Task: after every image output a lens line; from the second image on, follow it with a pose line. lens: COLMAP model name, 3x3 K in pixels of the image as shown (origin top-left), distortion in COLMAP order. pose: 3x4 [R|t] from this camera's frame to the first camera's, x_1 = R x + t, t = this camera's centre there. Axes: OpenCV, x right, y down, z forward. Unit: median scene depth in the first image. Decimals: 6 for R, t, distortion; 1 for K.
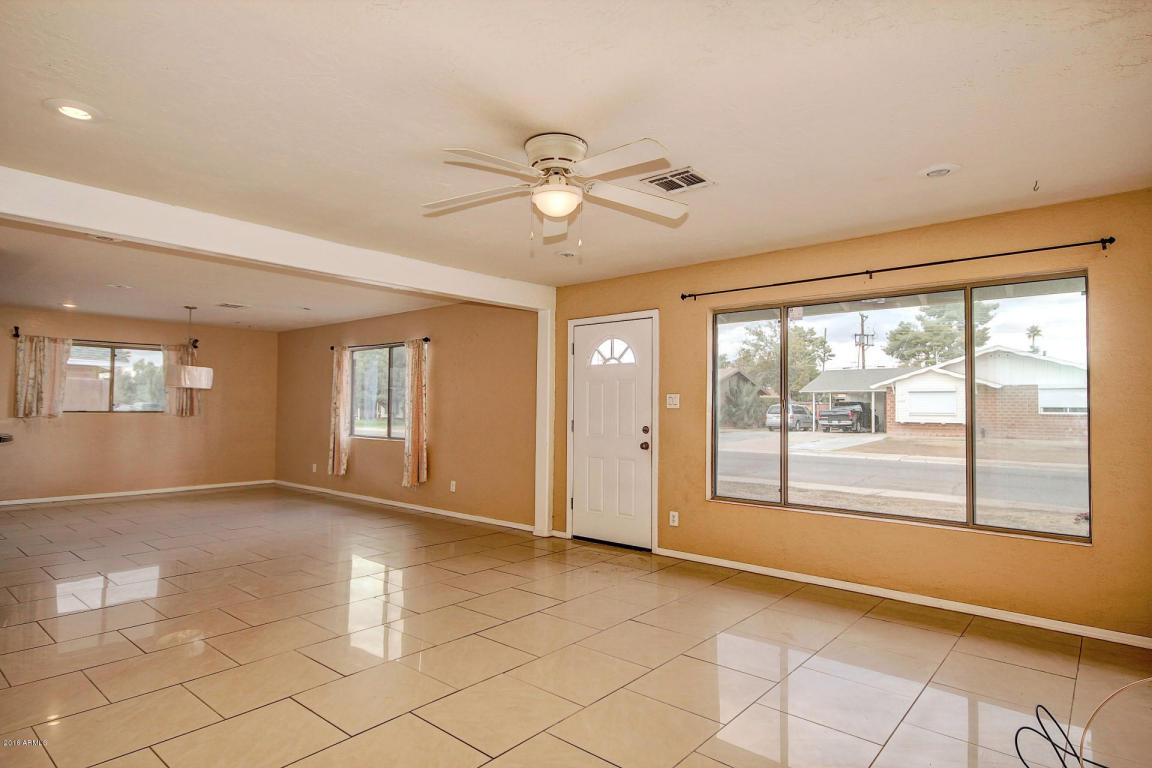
lens RADIAL K [[624.5, 0, 575.7], [0, 624.5, 391.3], [0, 0, 1]] dist [0.004545, -0.000216]
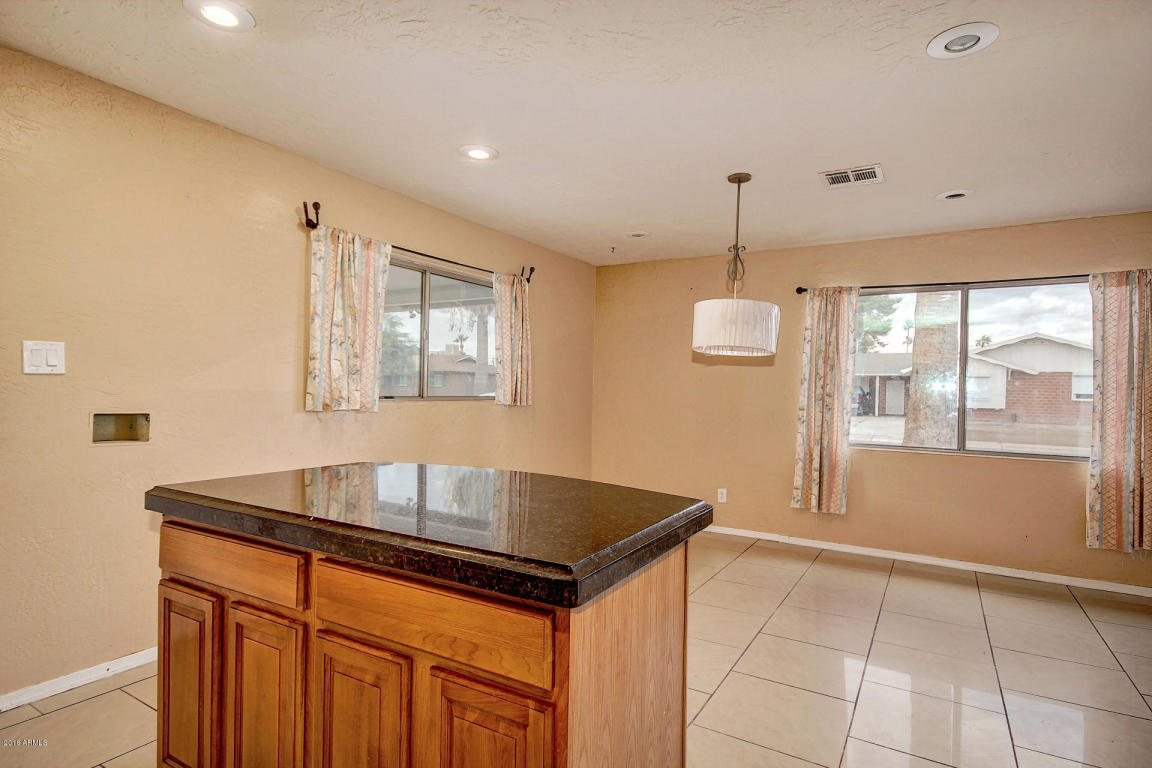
lens RADIAL K [[594.8, 0, 585.8], [0, 594.8, 386.7], [0, 0, 1]] dist [0.004230, 0.001128]
pose [[0.986168, 0.014200, 0.165140, -0.143706], [-0.018942, 0.999451, 0.027175, 0.001656], [-0.164664, -0.029927, 0.985896, 0.104279]]
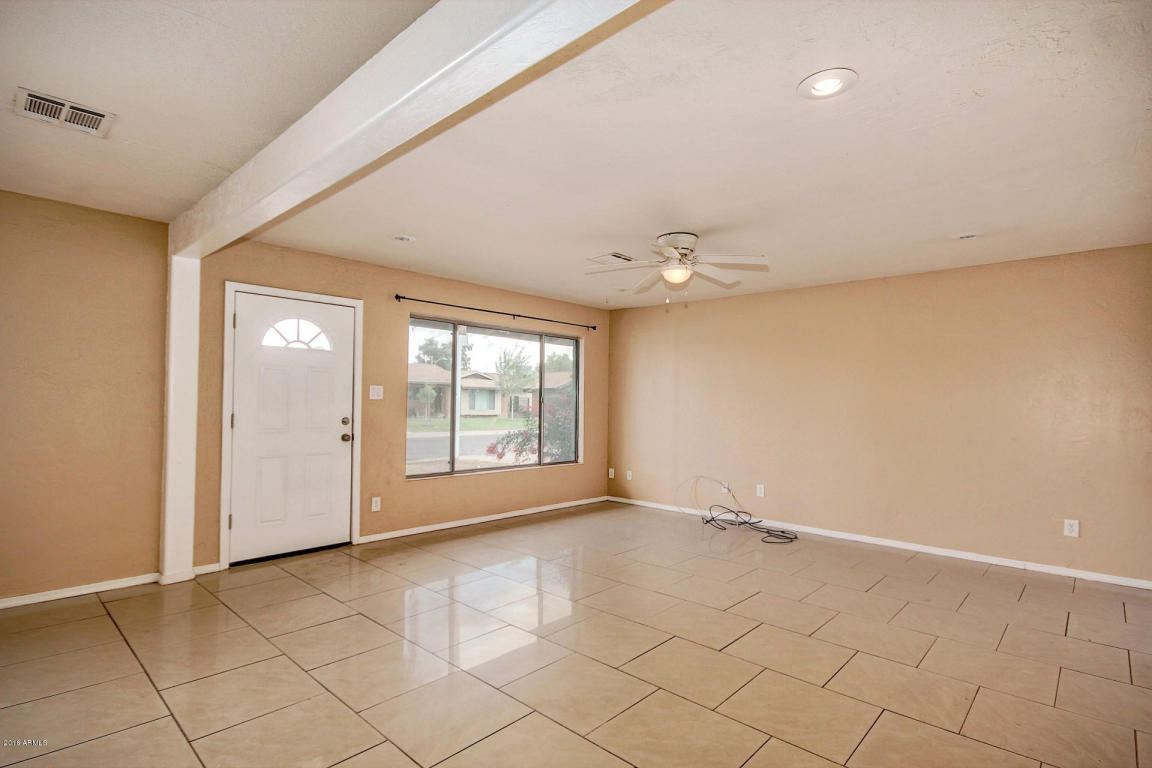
lens RADIAL K [[560.4, 0, 578.7], [0, 560.4, 393.2], [0, 0, 1]] dist [-0.001870, 0.000325]
pose [[0.043744, 0.012090, 0.998970, -1.260702], [-0.040136, 0.999141, -0.010335, 0.021333], [-0.998236, -0.039642, 0.044192, 1.020839]]
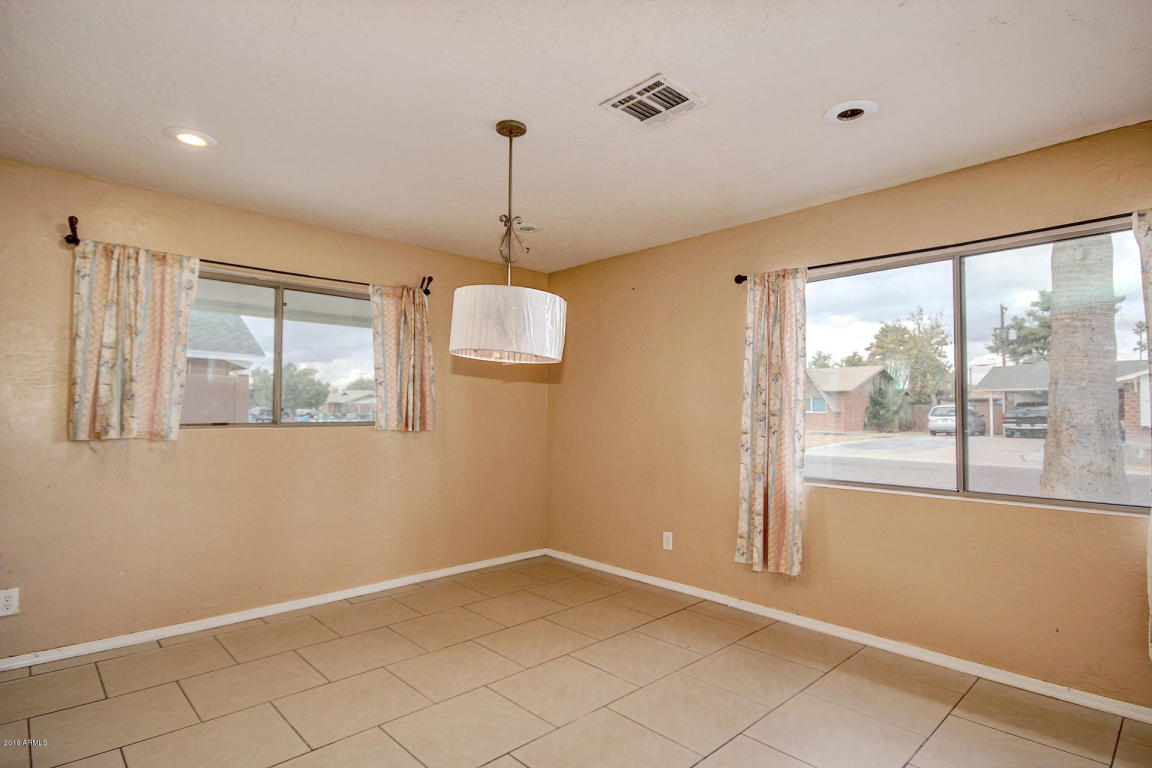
lens RADIAL K [[594.8, 0, 579.0], [0, 594.8, 390.5], [0, 0, 1]] dist [0.004230, 0.001128]
pose [[0.995006, -0.007564, -0.099531, -0.098479], [0.006902, 0.999952, -0.006992, 0.002538], [0.099579, 0.006270, 0.995010, 0.120844]]
